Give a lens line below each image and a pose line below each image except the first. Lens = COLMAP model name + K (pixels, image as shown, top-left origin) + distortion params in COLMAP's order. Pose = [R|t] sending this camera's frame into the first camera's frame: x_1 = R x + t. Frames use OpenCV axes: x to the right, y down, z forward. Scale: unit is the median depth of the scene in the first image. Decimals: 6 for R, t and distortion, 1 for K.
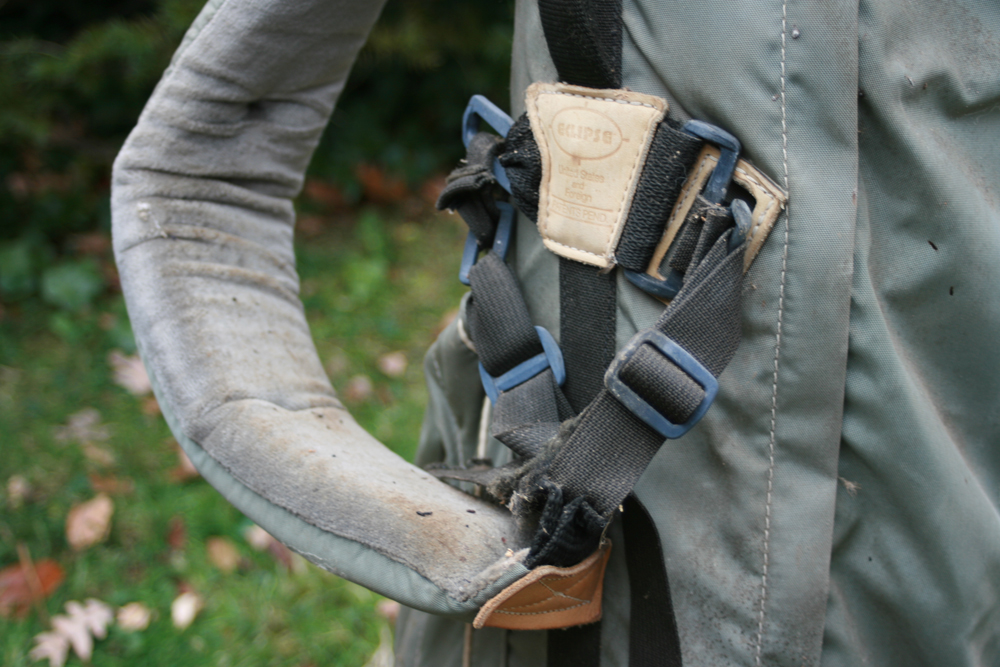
lens RADIAL K [[1584.2, 0, 506.2], [0, 1584.2, 333.9], [0, 0, 1]] dist [-0.176546, 0.000000]
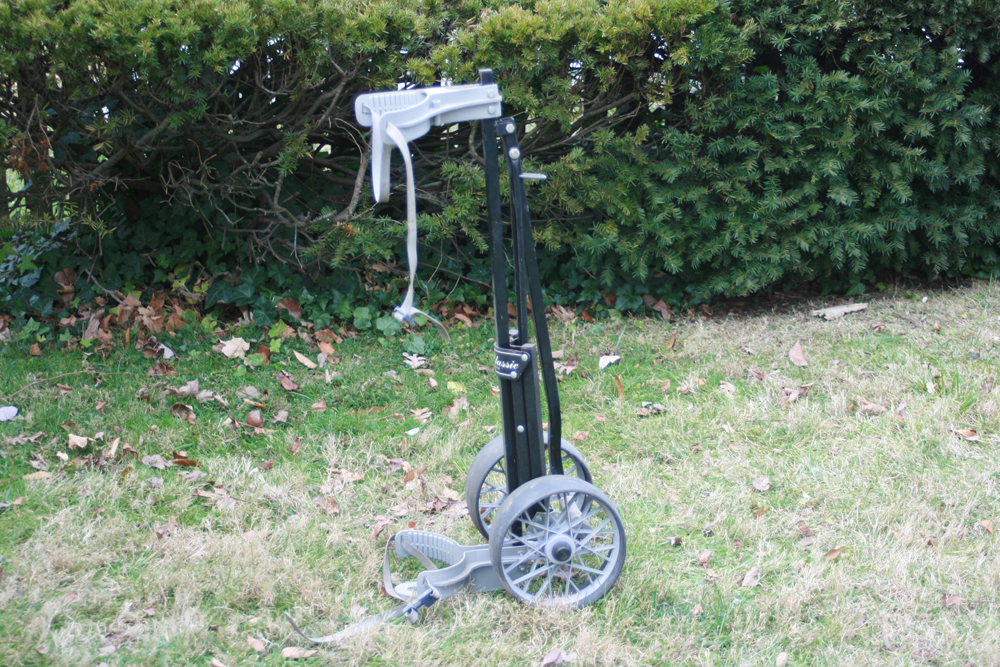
lens RADIAL K [[1584.2, 0, 499.7], [0, 1584.2, 326.3], [0, 0, 1]] dist [-0.176546, 0.000000]
pose [[0.982785, 0.107912, -0.149961, 0.756042], [-0.130688, 0.979793, -0.151417, 0.990036], [0.130591, 0.168409, 0.977028, -4.094451]]
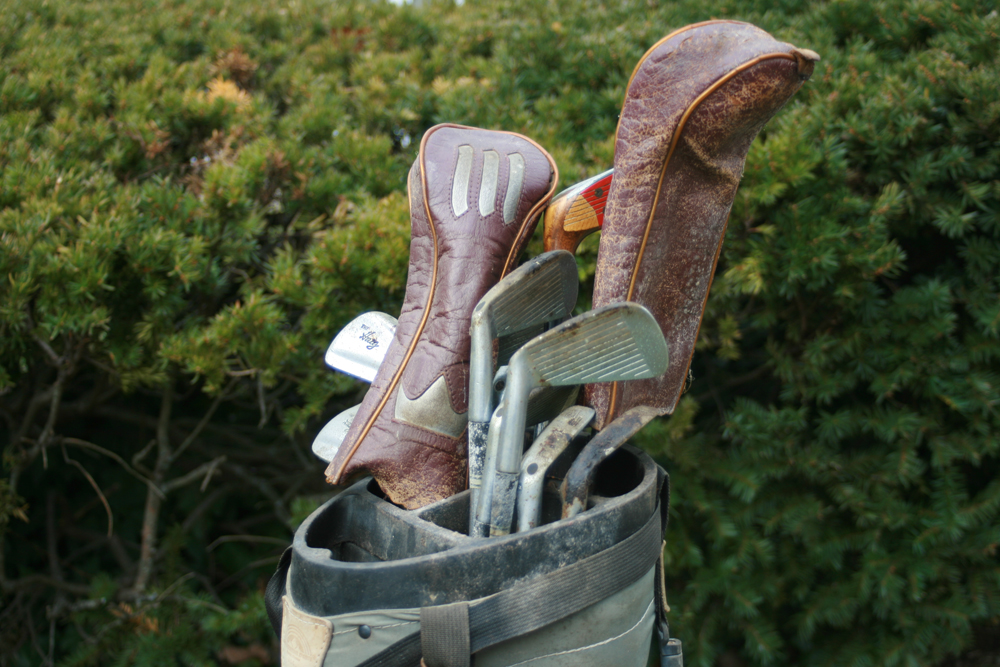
lens RADIAL K [[1584.2, 0, 497.4], [0, 1584.2, 337.1], [0, 0, 1]] dist [-0.176546, 0.000000]
pose [[0.971491, 0.046629, -0.232447, 0.633119], [-0.080547, 0.987063, -0.138634, -0.735098], [0.222975, 0.153404, 0.962678, -0.625466]]
